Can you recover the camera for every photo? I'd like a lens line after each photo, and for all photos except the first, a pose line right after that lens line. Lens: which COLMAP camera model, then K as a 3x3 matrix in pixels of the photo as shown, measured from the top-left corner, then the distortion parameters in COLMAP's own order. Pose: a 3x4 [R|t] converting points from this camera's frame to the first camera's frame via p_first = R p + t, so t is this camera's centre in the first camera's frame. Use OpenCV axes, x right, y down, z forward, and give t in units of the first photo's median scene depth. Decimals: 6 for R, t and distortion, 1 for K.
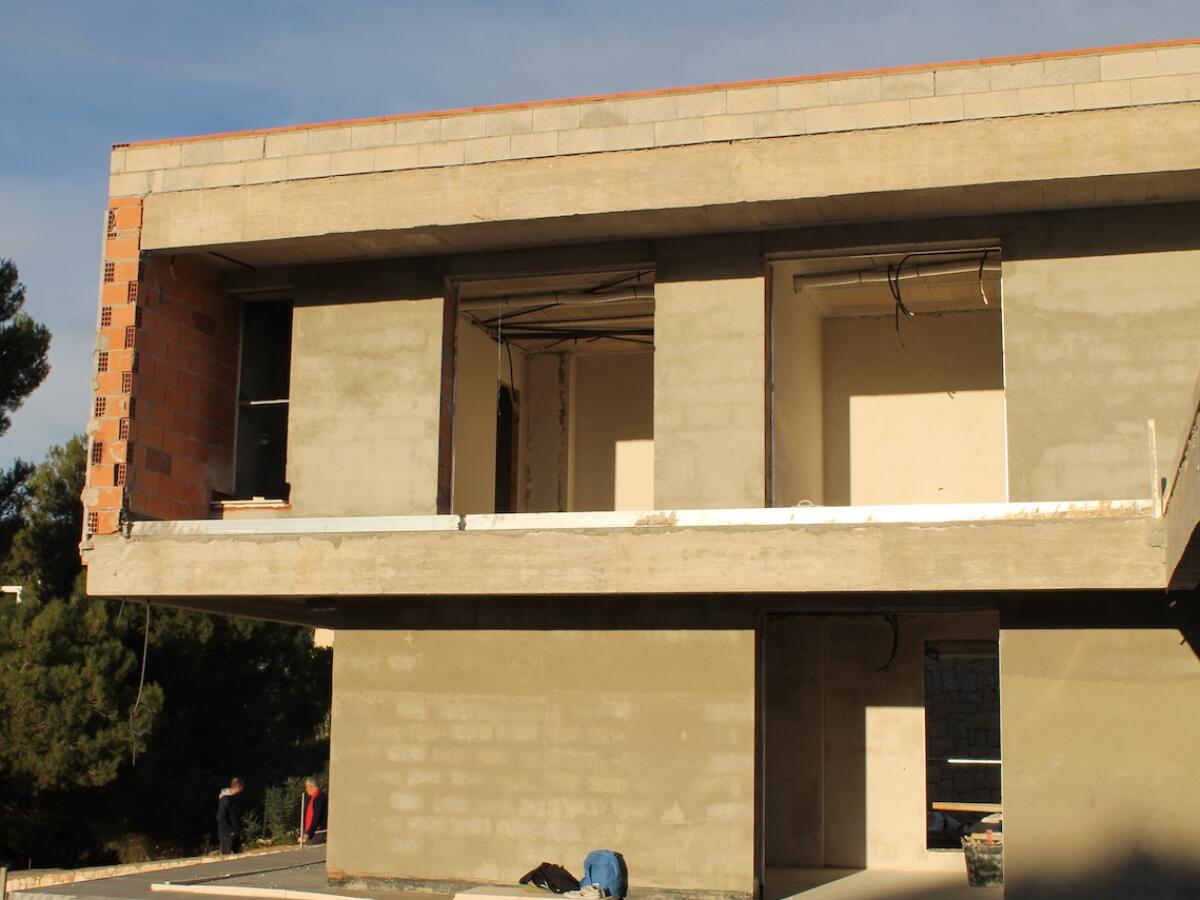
lens RADIAL K [[1639.4, 0, 600.0], [0, 1639.4, 450.0], [0, 0, 1]] dist [-0.101046, 0.099428]
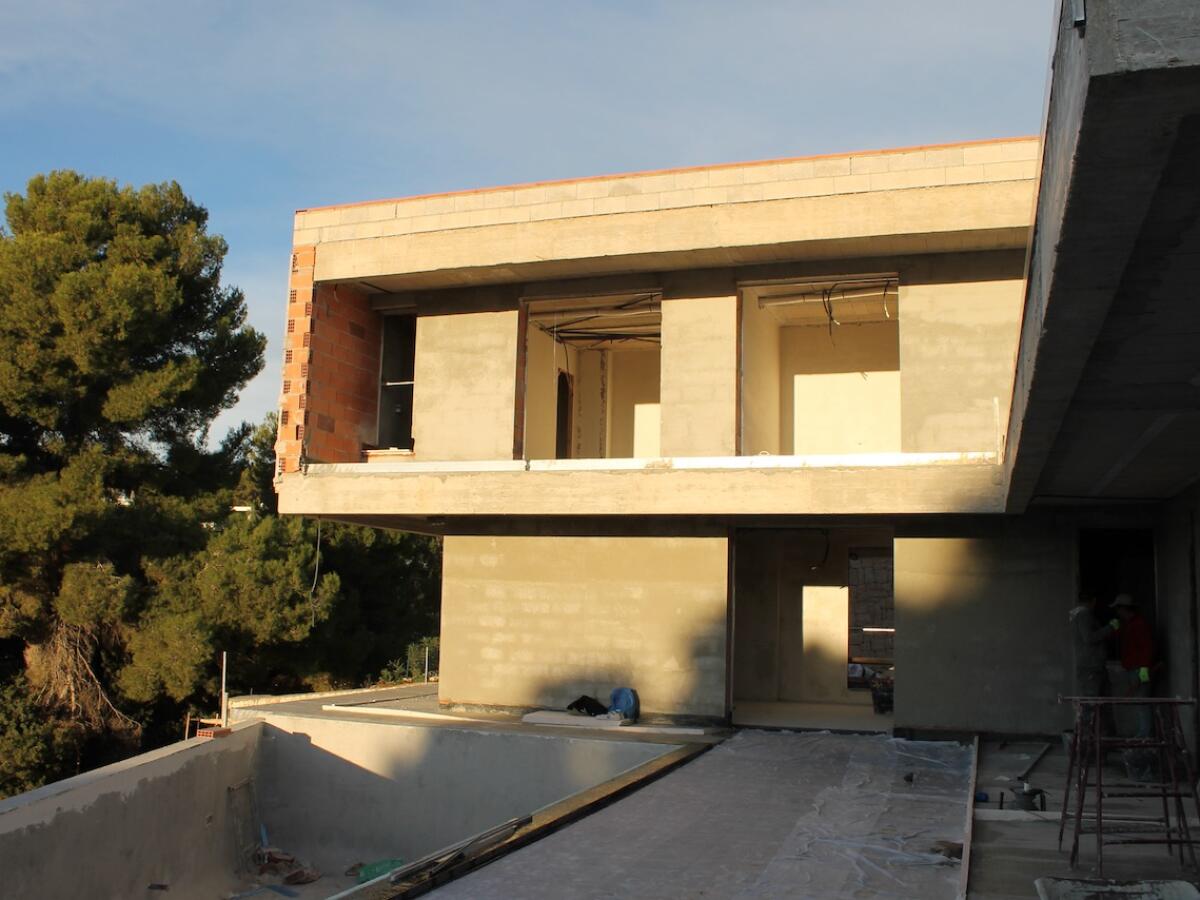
lens RADIAL K [[1128.2, 0, 600.0], [0, 1128.2, 450.0], [0, 0, 1]] dist [-0.172936, 0.109316]
pose [[0.999220, 0.003785, -0.039318, 0.018834], [-0.002575, 0.999522, 0.030797, -0.000902], [0.039416, -0.030672, 0.998752, -0.007507]]
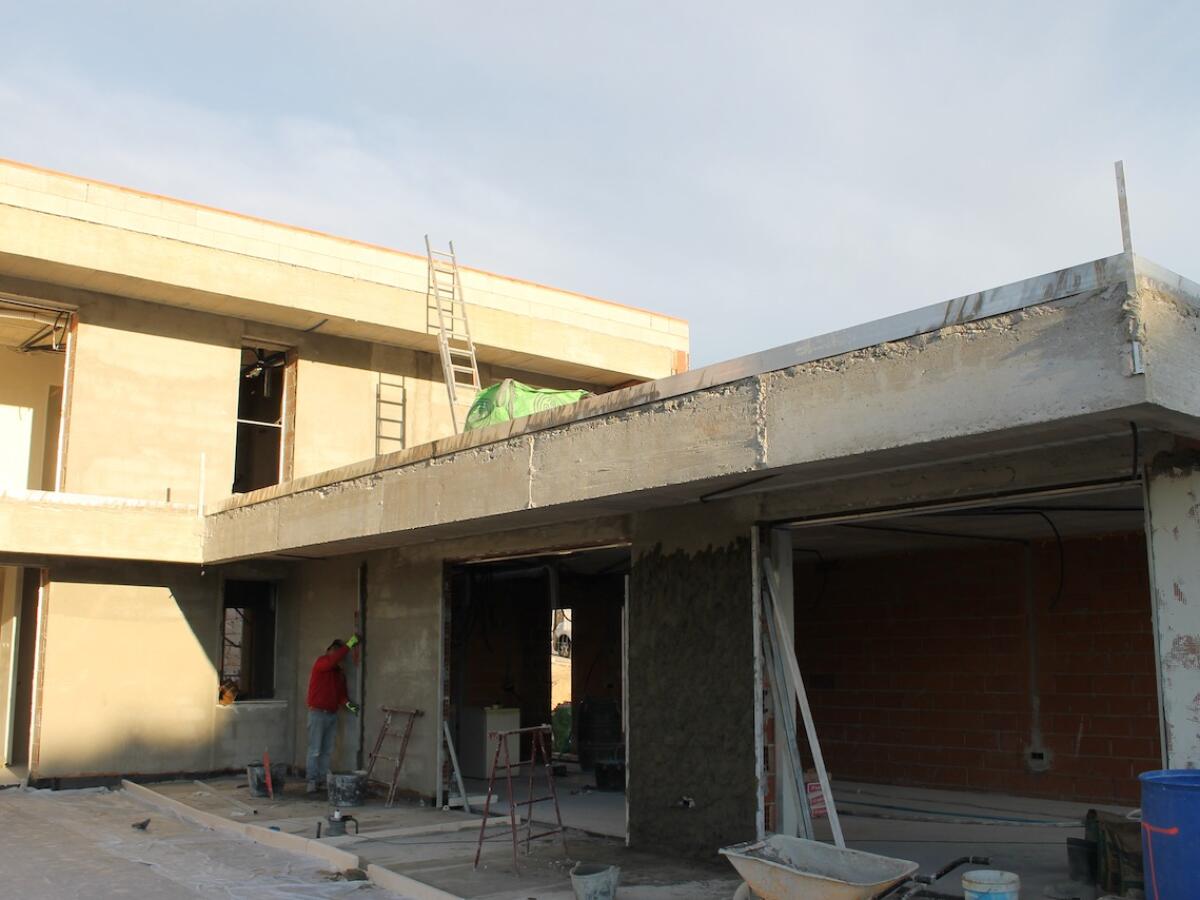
lens RADIAL K [[1128.2, 0, 600.0], [0, 1128.2, 450.0], [0, 0, 1]] dist [-0.172936, 0.109316]
pose [[0.550852, 0.131057, 0.824249, -0.257591], [-0.124529, 0.989445, -0.074100, 0.007441], [-0.825260, -0.061825, 0.561359, 0.083752]]
